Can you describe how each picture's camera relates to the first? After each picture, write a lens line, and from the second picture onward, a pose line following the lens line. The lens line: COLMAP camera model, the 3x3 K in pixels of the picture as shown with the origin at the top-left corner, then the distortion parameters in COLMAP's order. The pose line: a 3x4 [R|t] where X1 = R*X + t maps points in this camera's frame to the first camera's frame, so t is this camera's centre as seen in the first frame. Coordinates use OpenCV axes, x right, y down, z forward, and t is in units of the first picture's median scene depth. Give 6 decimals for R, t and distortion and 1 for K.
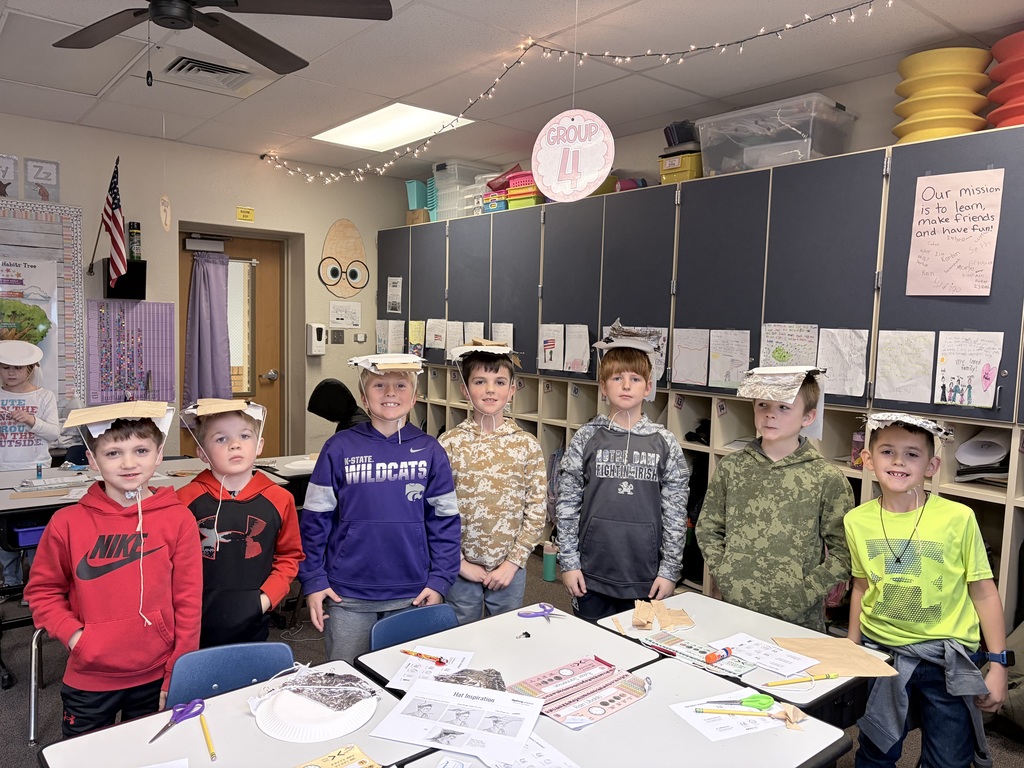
lens RADIAL K [[774.3, 0, 514.5], [0, 774.3, 386.9], [0, 0, 1]] dist [0.015283, -0.012859]
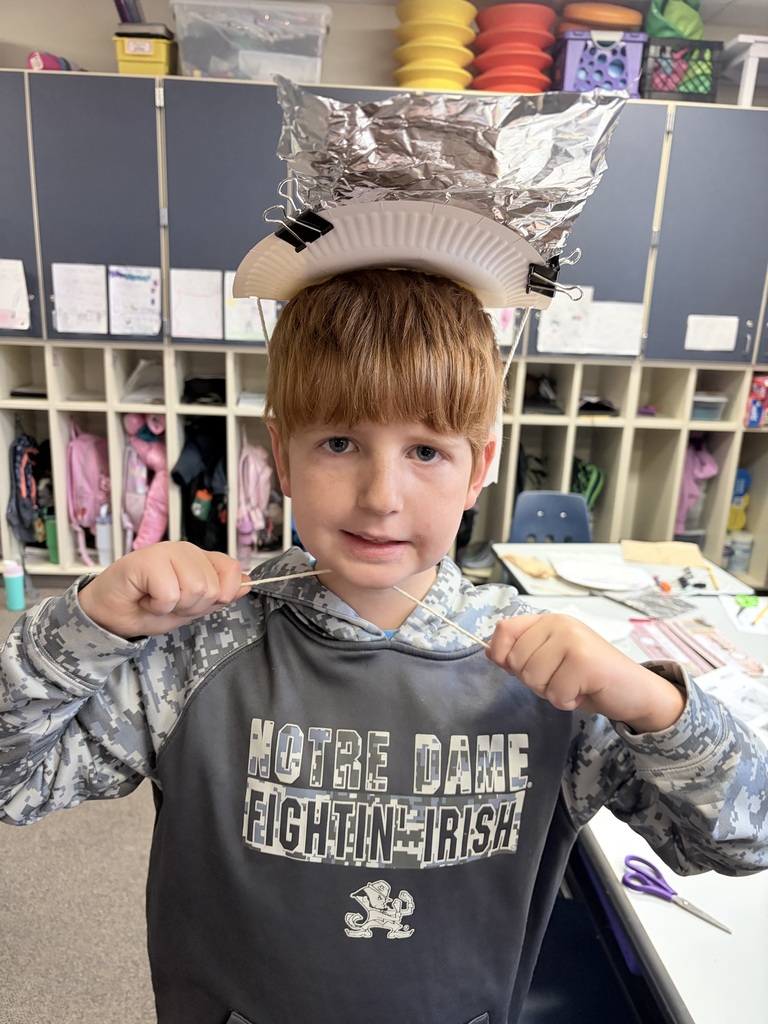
lens RADIAL K [[774.3, 0, 383.9], [0, 774.3, 511.1], [0, 0, 1]] dist [0.015283, -0.012859]
pose [[0.604063, -0.213996, 0.767668, -0.377465], [0.039854, 0.970180, 0.239088, -0.015436], [-0.795940, -0.113830, 0.594578, 0.315107]]
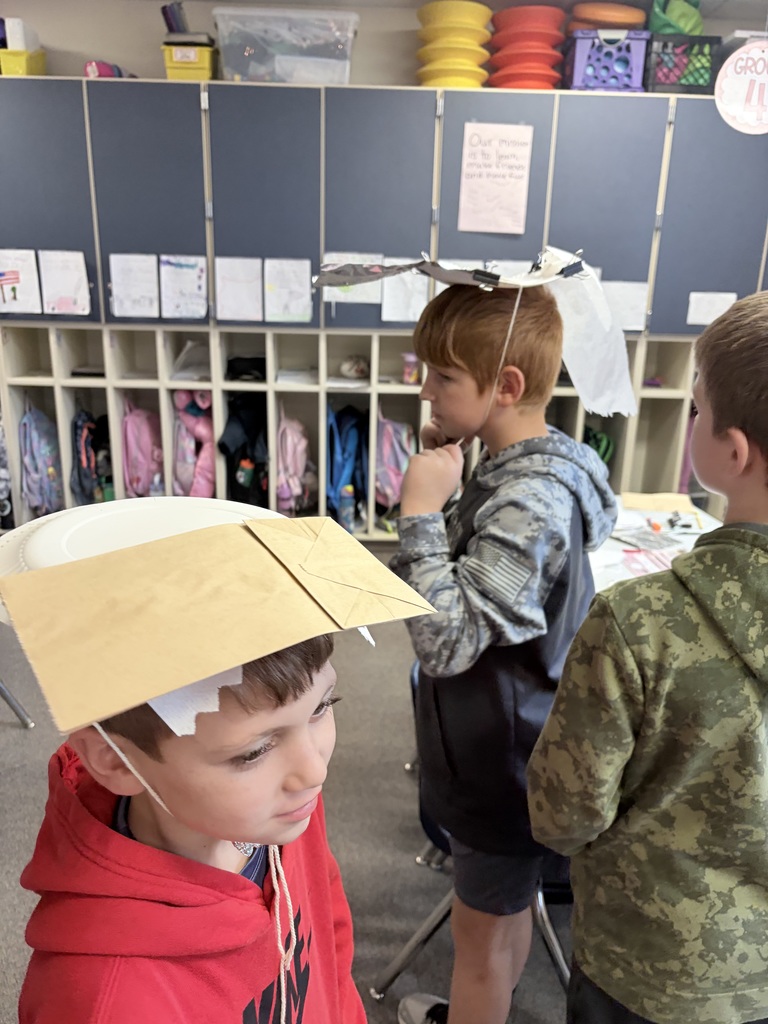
lens RADIAL K [[774.3, 0, 393.5], [0, 774.3, 513.2], [0, 0, 1]] dist [0.015283, -0.012859]
pose [[0.612332, -0.239778, 0.753363, -0.461477], [0.053798, 0.963328, 0.262878, -0.015978], [-0.788768, -0.120439, 0.602776, 0.262981]]
